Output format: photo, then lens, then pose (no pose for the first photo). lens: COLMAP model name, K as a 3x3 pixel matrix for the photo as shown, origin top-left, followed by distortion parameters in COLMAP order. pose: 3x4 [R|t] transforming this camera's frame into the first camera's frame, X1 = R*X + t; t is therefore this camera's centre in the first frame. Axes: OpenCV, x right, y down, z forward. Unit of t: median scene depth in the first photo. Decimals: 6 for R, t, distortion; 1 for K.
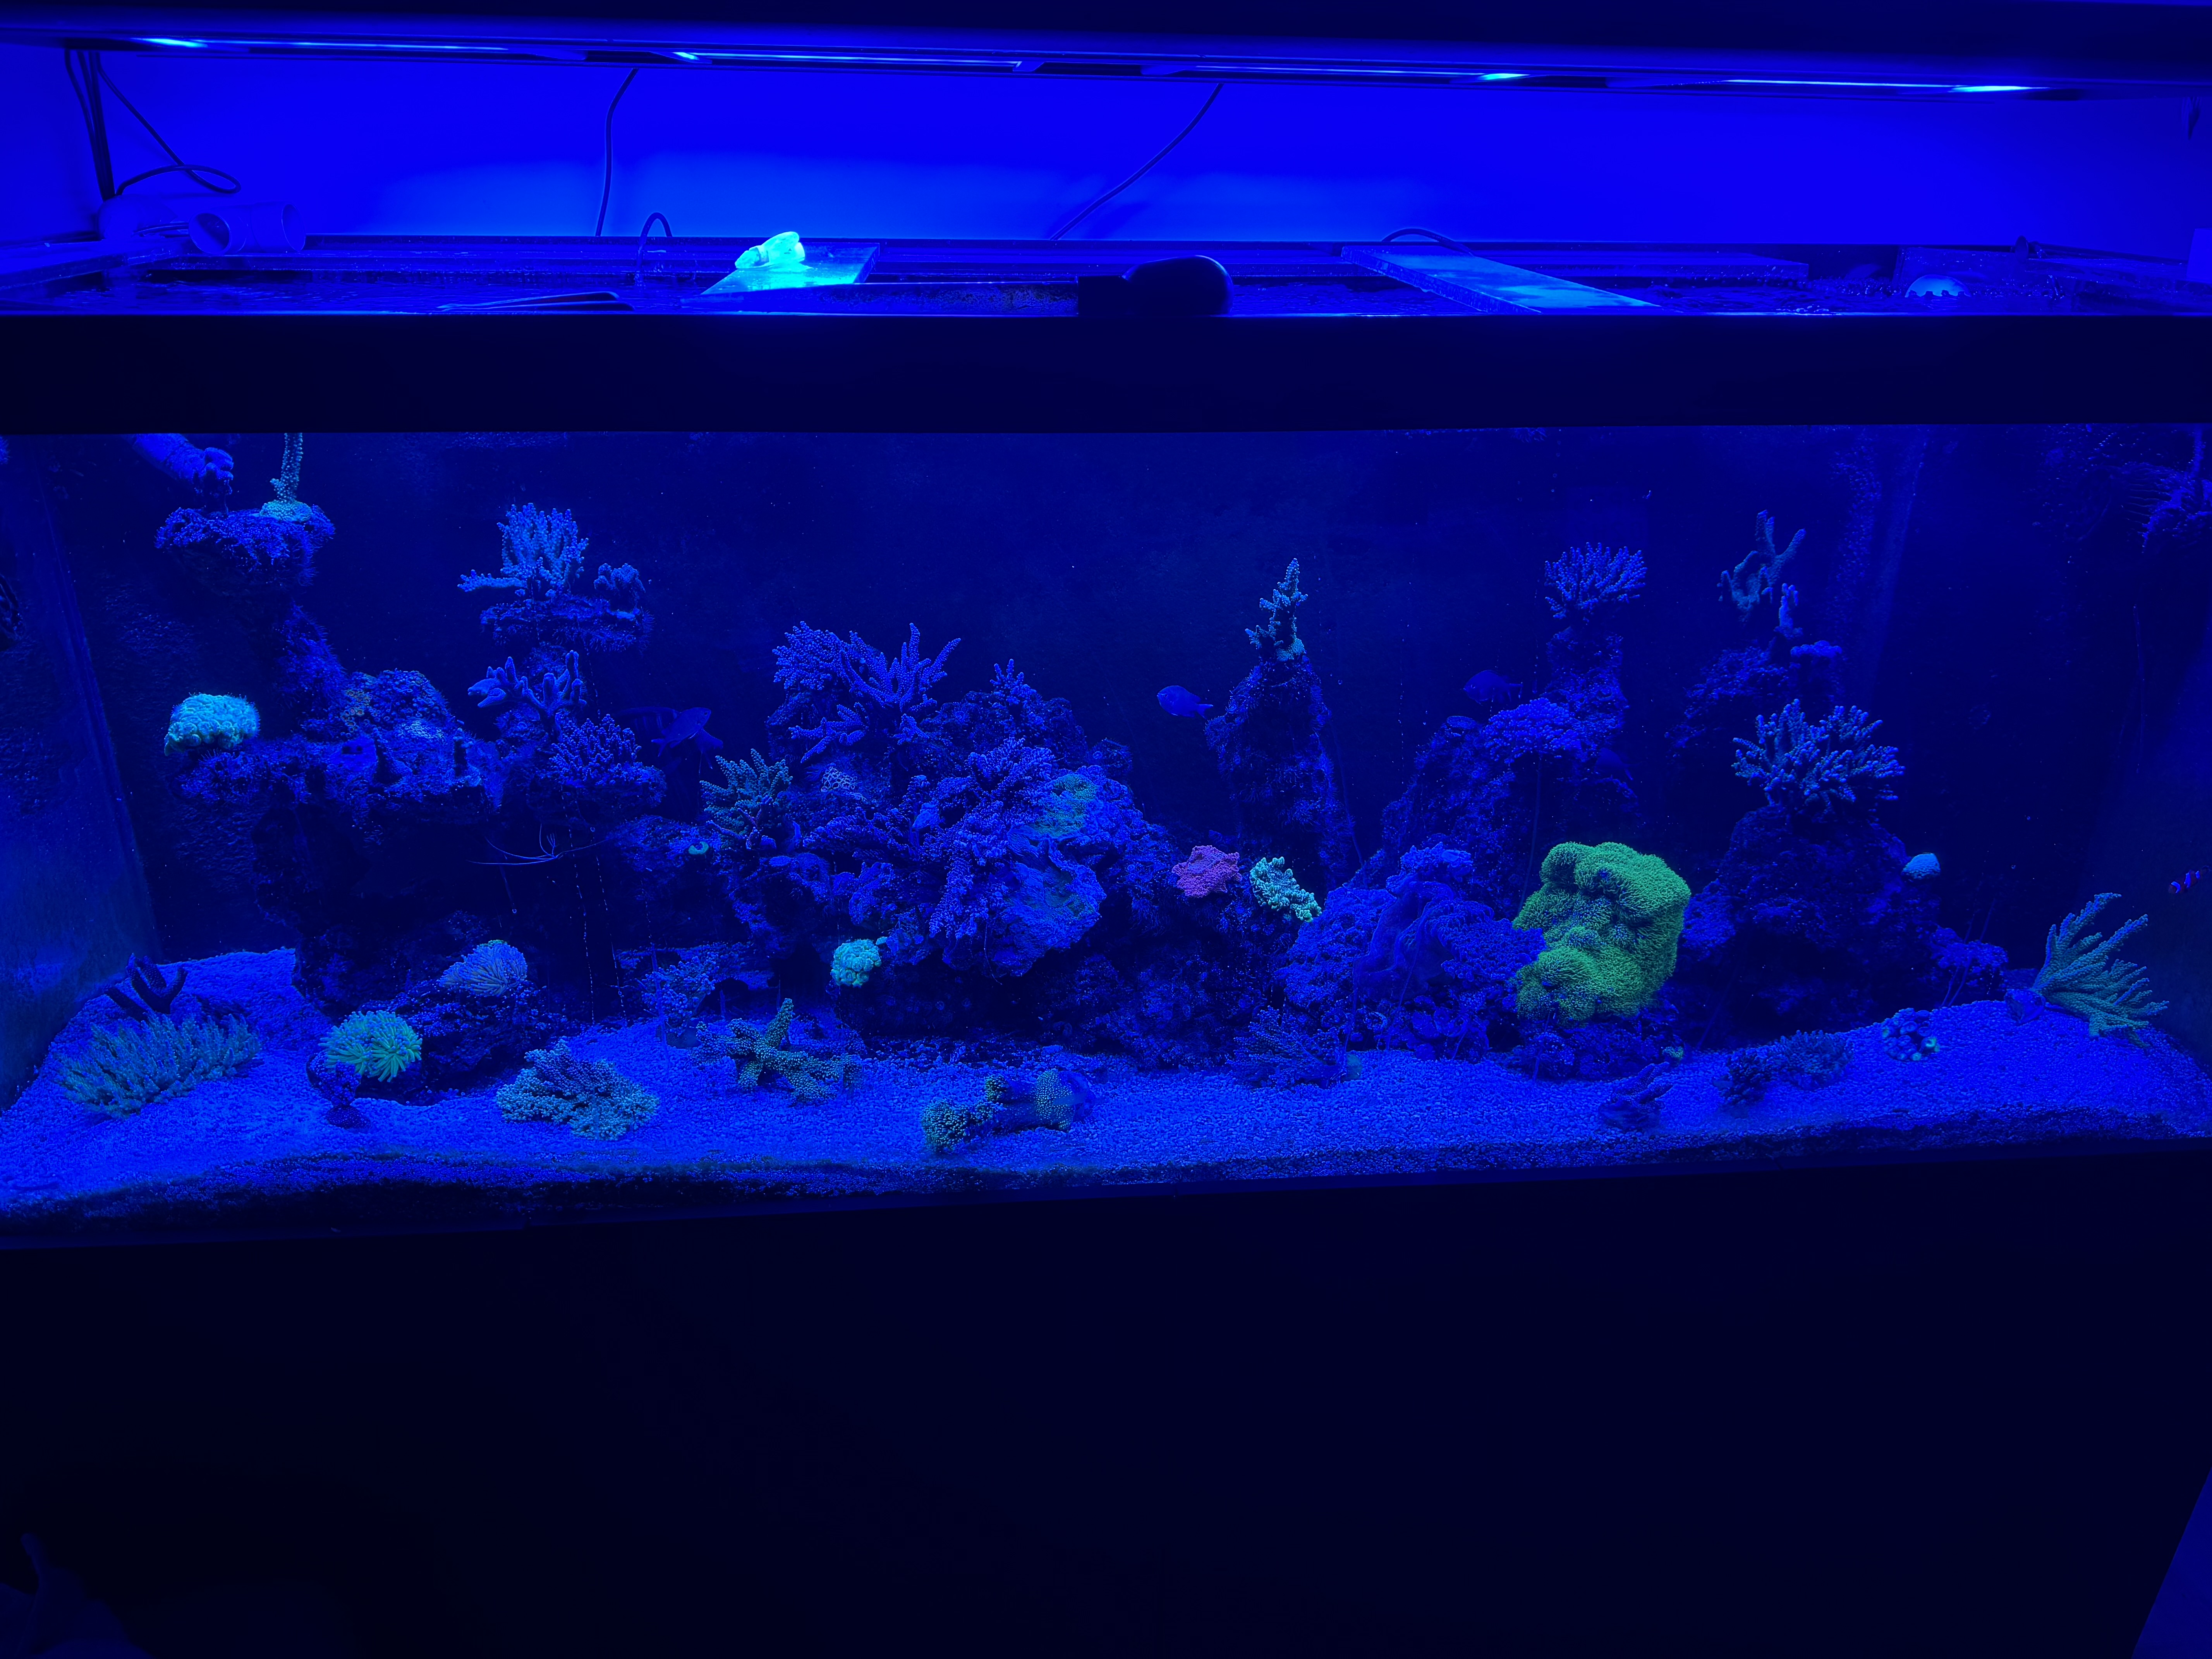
lens RADIAL K [[1641.3, 0, 1089.4], [0, 1641.3, 830.9], [0, 0, 1]] dist [0.048136, -0.060335]
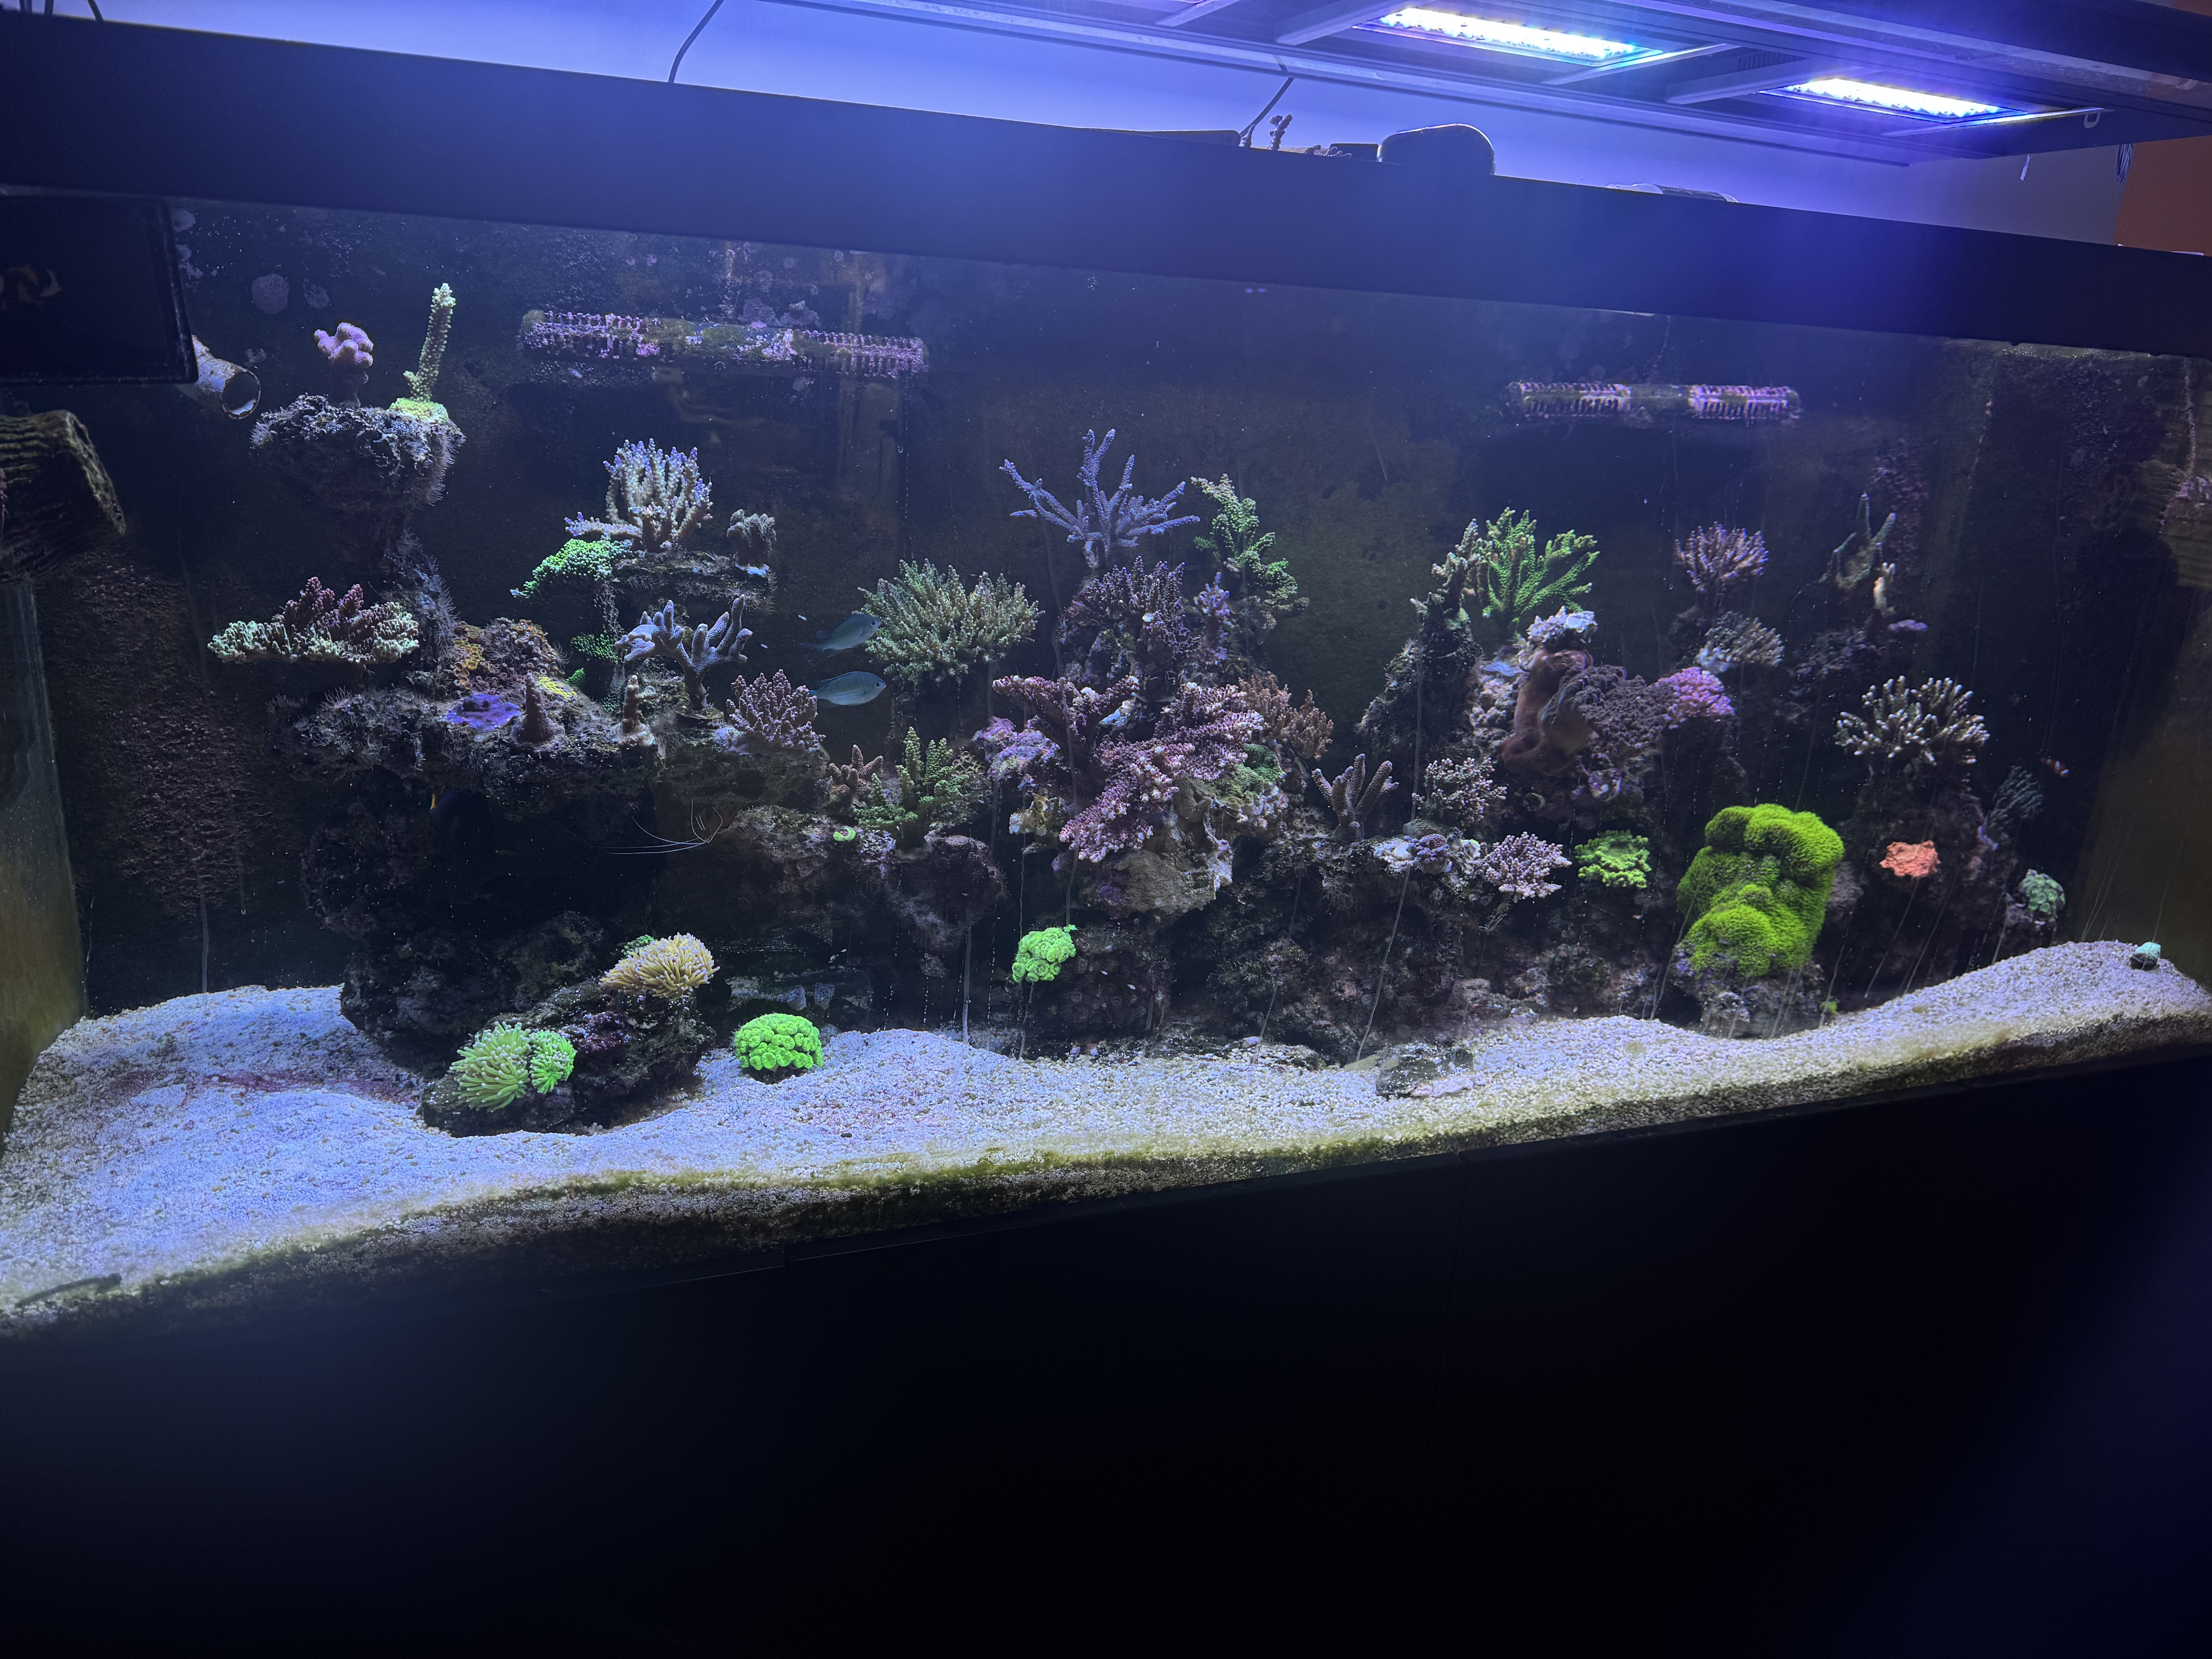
lens RADIAL K [[1641.3, 0, 1122.9], [0, 1641.3, 808.3], [0, 0, 1]] dist [0.048136, -0.060335]
pose [[0.962304, -0.015480, 0.271535, -0.348582], [0.041755, 0.994951, -0.091259, 0.086856], [-0.268752, 0.099157, 0.958092, 0.125927]]
